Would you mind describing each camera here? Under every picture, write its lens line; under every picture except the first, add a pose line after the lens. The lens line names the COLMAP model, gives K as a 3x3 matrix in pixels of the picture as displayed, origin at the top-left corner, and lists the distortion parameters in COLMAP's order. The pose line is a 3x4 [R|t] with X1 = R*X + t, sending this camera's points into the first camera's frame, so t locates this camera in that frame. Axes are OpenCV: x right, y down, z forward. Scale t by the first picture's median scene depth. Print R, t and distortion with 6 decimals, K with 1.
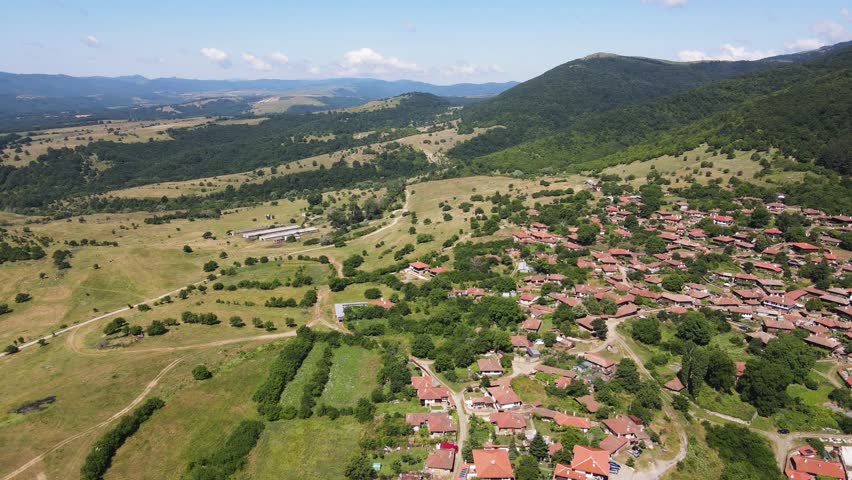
lens RADIAL K [[624.6, 0, 428.1], [0, 624.6, 234.2], [0, 0, 1]] dist [-0.014746, 0.041228]
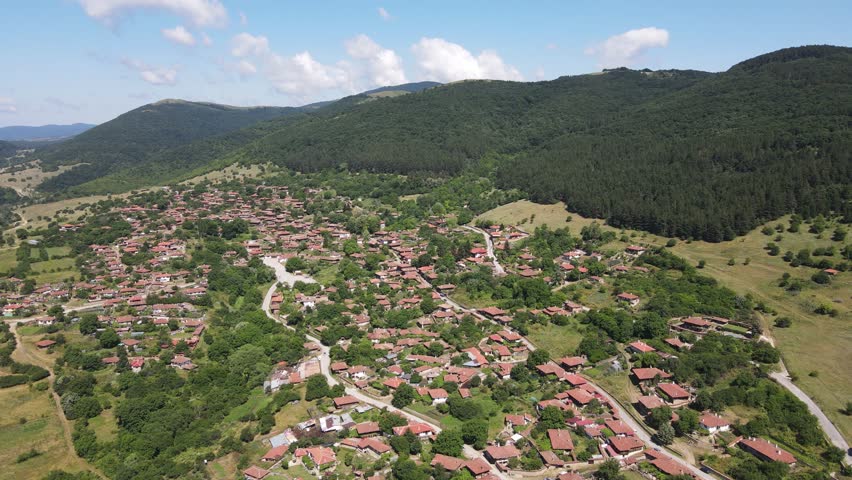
lens RADIAL K [[624.6, 0, 428.1], [0, 624.6, 234.2], [0, 0, 1]] dist [-0.014746, 0.041228]
pose [[0.804005, -0.112382, 0.583906, -0.132979], [0.148744, 0.988769, -0.014508, 0.143616], [-0.575718, 0.098517, 0.811692, -0.616582]]
